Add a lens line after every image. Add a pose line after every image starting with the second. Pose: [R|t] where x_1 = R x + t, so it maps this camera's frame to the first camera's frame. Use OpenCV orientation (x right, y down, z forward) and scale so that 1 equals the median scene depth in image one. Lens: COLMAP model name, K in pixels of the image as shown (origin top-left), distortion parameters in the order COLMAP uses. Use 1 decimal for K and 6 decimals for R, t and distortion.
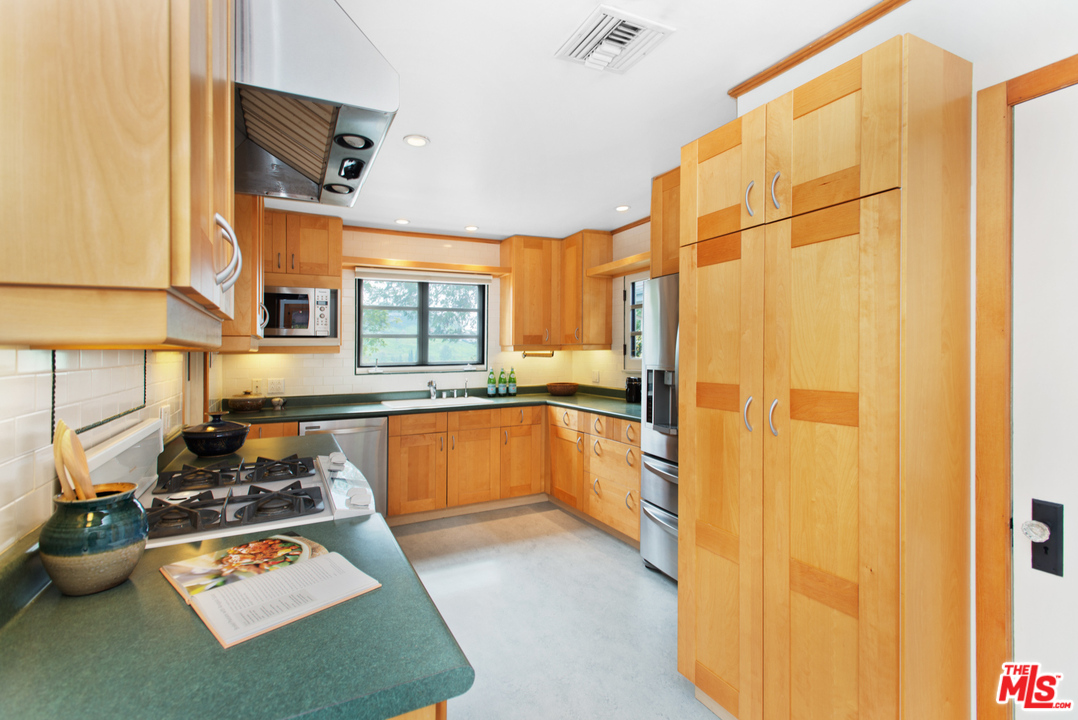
lens RADIAL K [[514.8, 0, 549.5], [0, 514.8, 350.1], [0, 0, 1]] dist [0.011342, -0.002436]
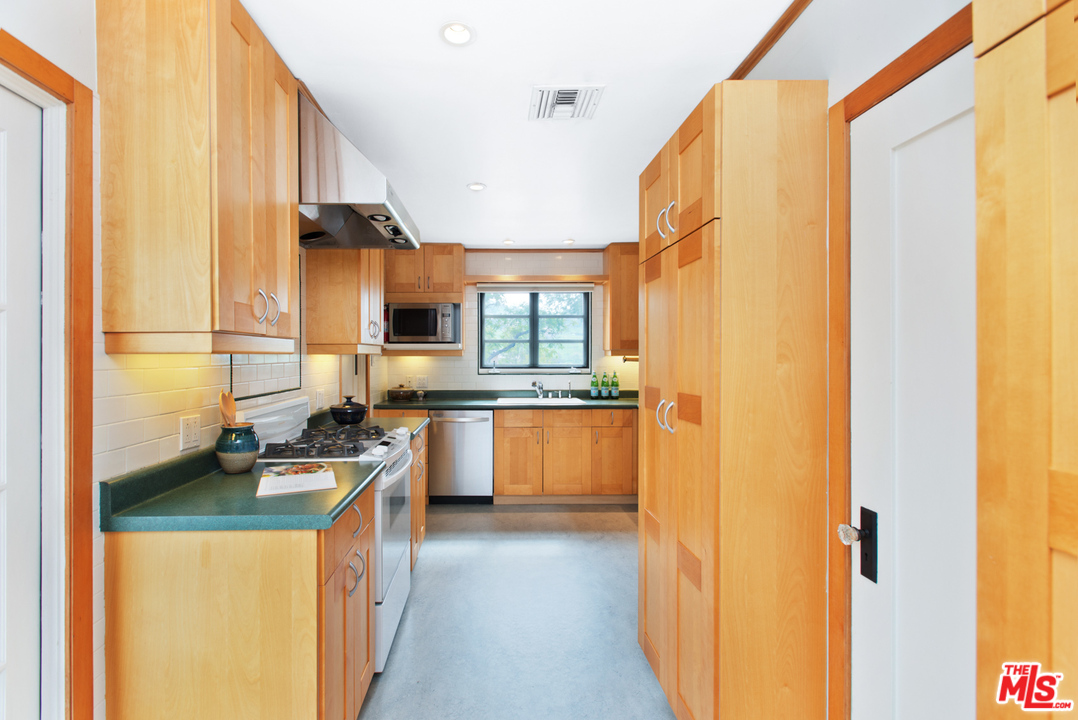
lens RADIAL K [[556.4, 0, 487.4], [0, 556.4, 359.7], [0, 0, 1]] dist [0.009505, -0.000136]
pose [[0.874353, 0.013092, -0.485114, 0.255861], [-0.006649, 0.999865, 0.014999, -0.004804], [0.485245, -0.009889, 0.874322, -0.100873]]
